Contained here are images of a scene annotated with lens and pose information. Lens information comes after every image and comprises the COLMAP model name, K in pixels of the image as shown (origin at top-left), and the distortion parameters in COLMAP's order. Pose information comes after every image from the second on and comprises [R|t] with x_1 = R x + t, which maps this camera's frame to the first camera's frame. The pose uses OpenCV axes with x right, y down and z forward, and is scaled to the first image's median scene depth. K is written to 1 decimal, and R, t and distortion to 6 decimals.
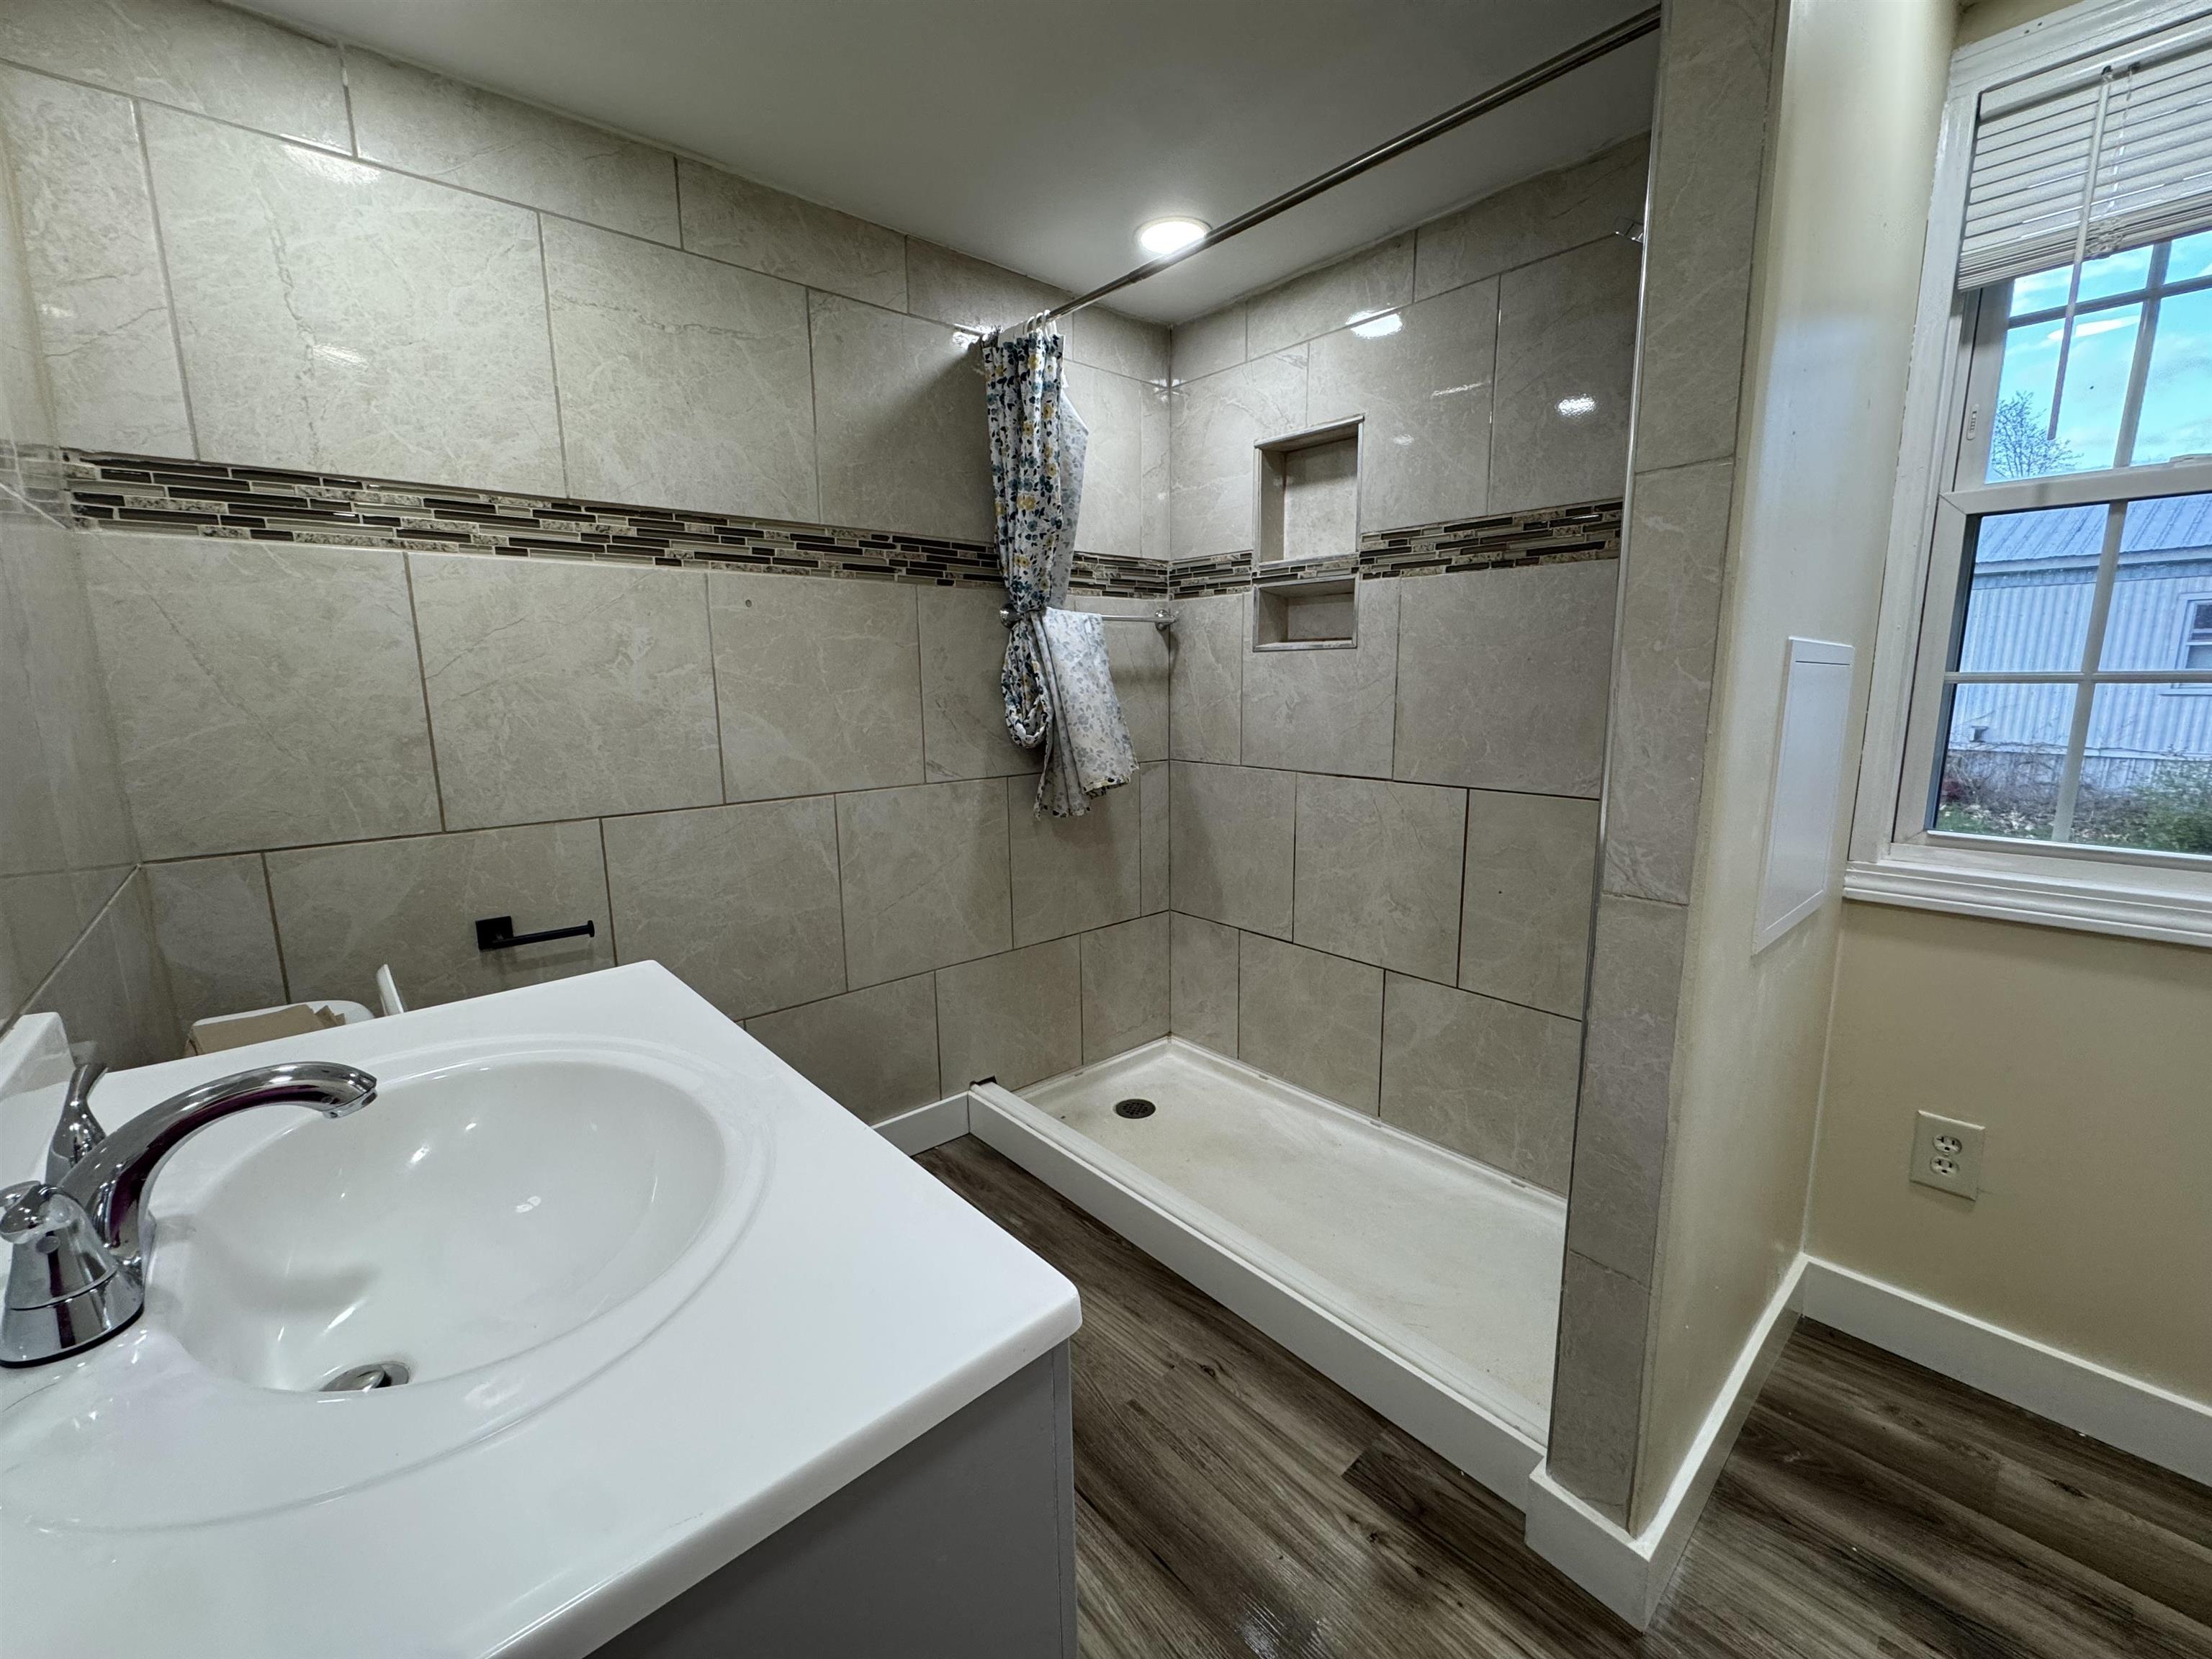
lens RADIAL K [[881.0, 0, 1115.4], [0, 881.0, 827.0], [0, 0, 1]] dist [-0.006068, 0.000860]
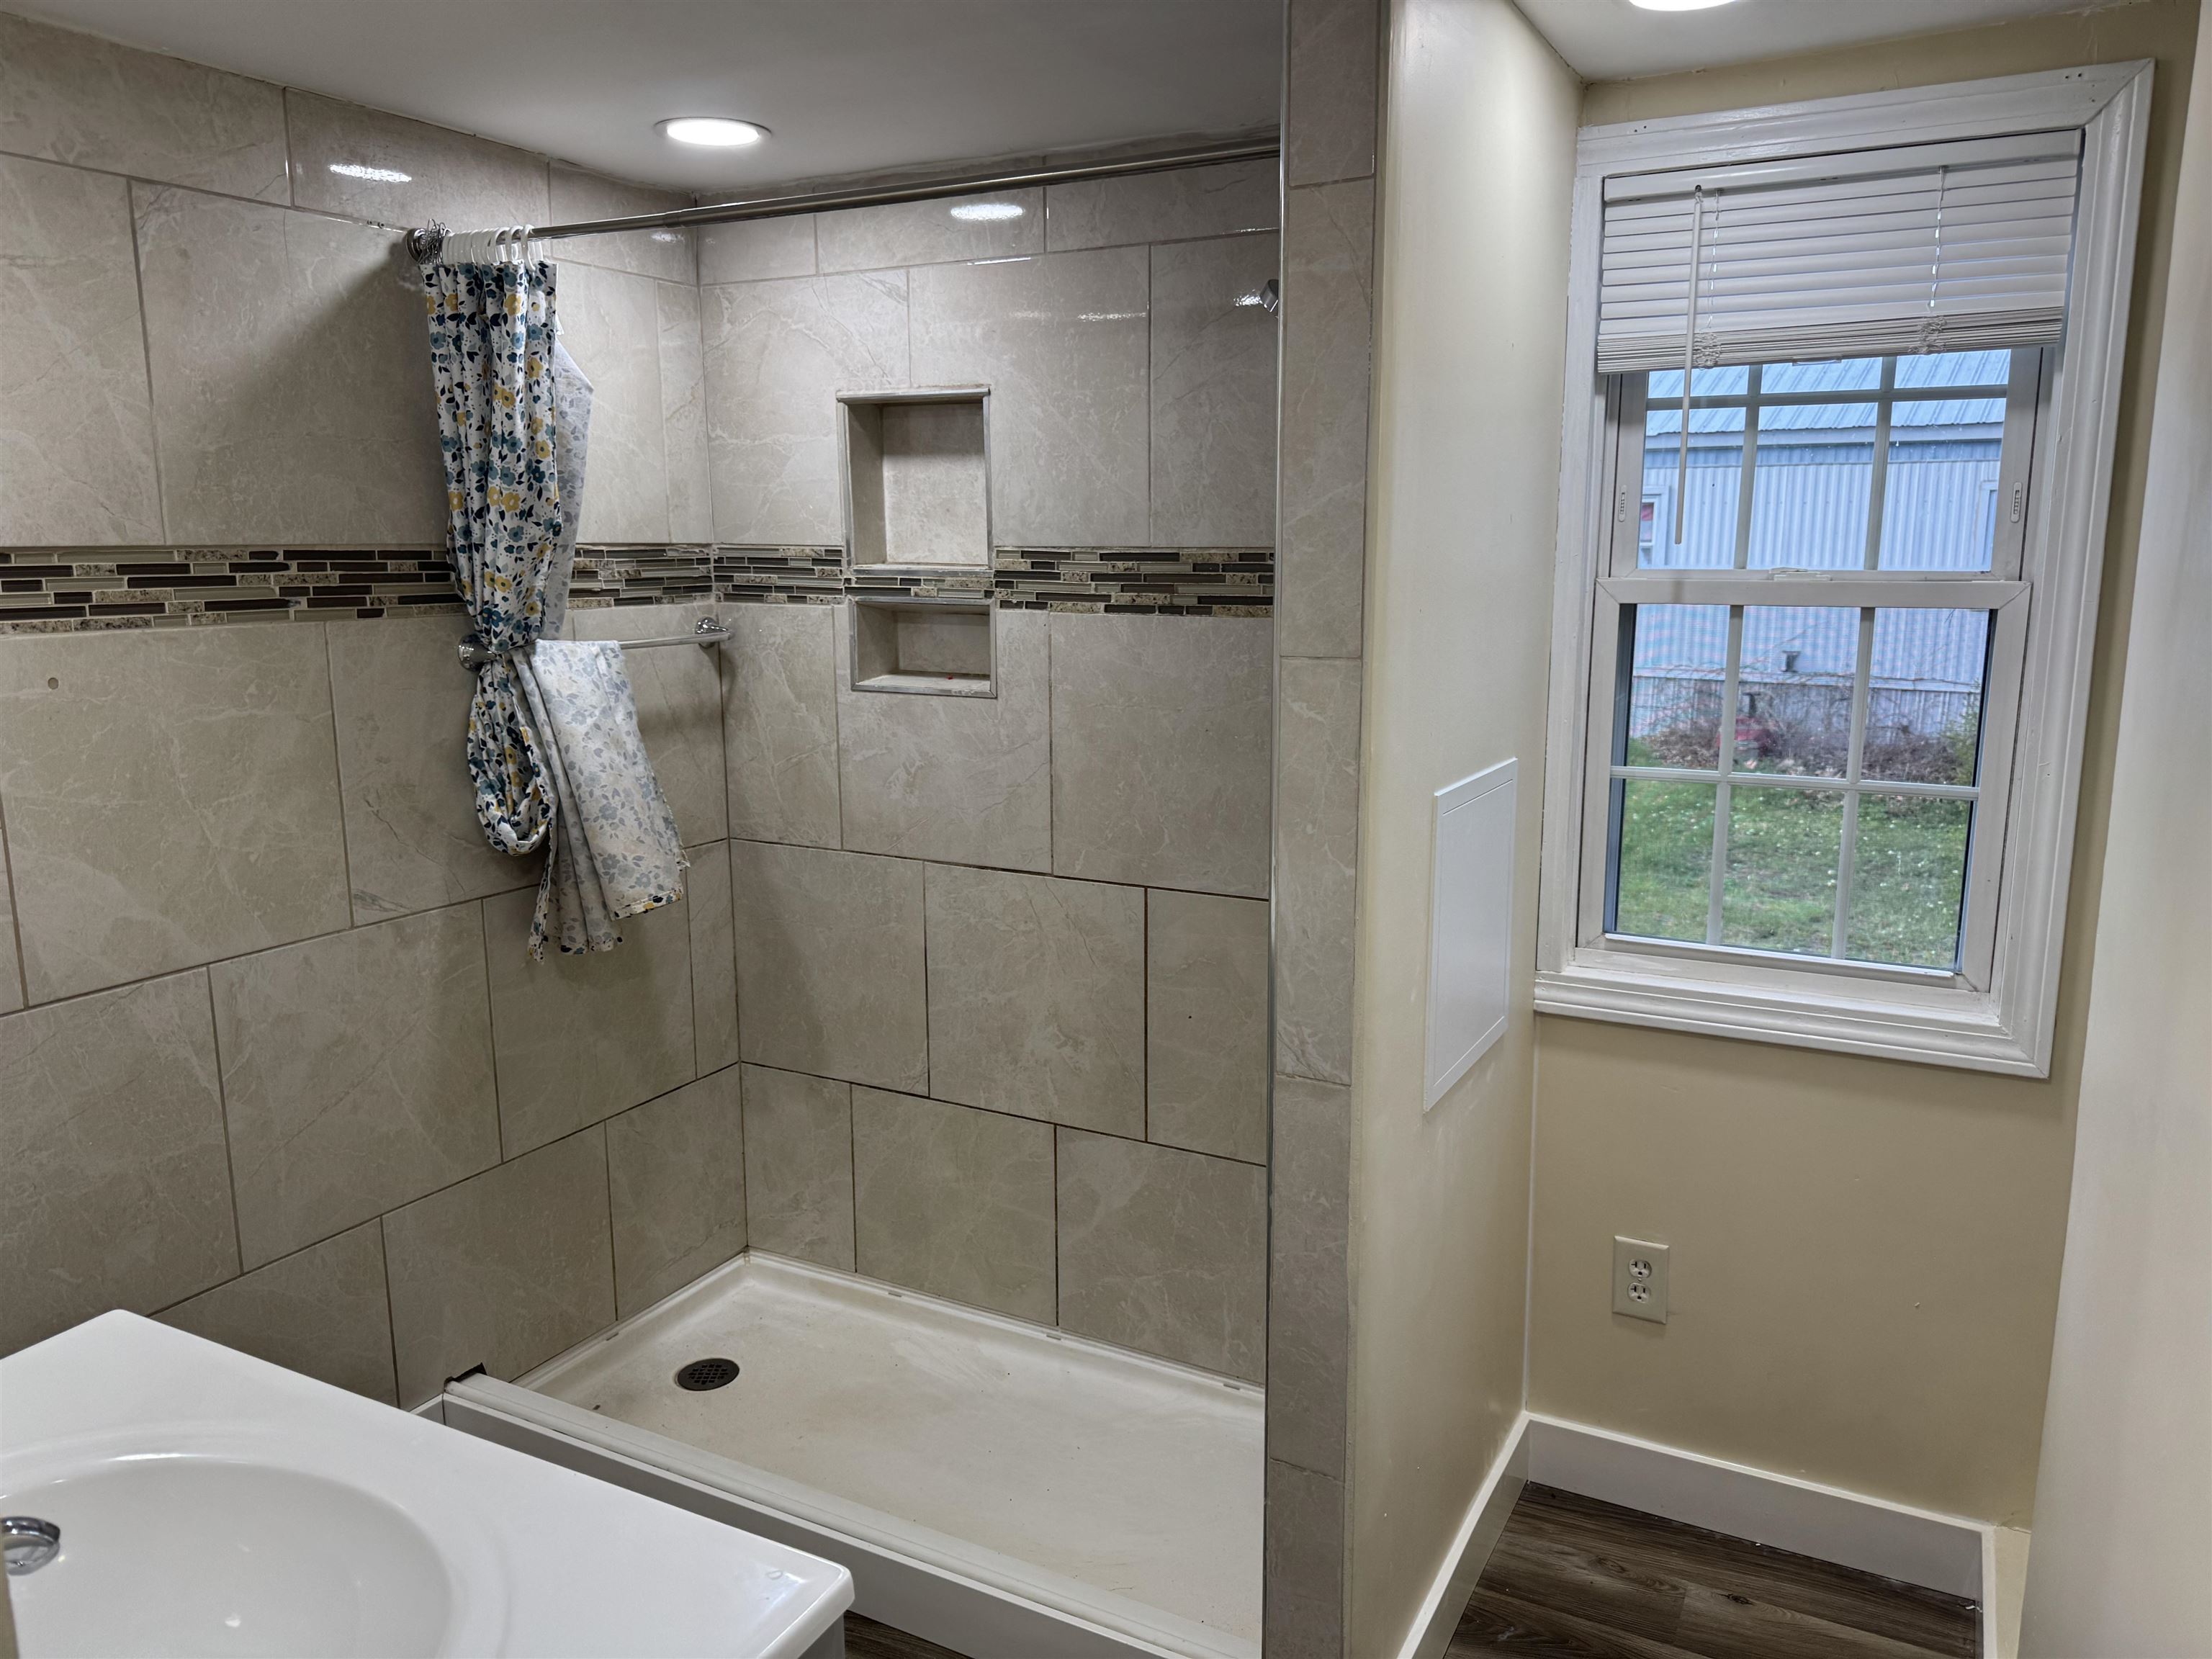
lens RADIAL K [[1565.2, 0, 1123.4], [0, 1565.2, 812.5], [0, 0, 1]] dist [0.036733, -0.043989]
pose [[0.936018, -0.053458, 0.347869, -0.093408], [0.052378, 0.998549, 0.012514, -0.126882], [-0.348033, 0.006507, 0.937460, -0.284251]]
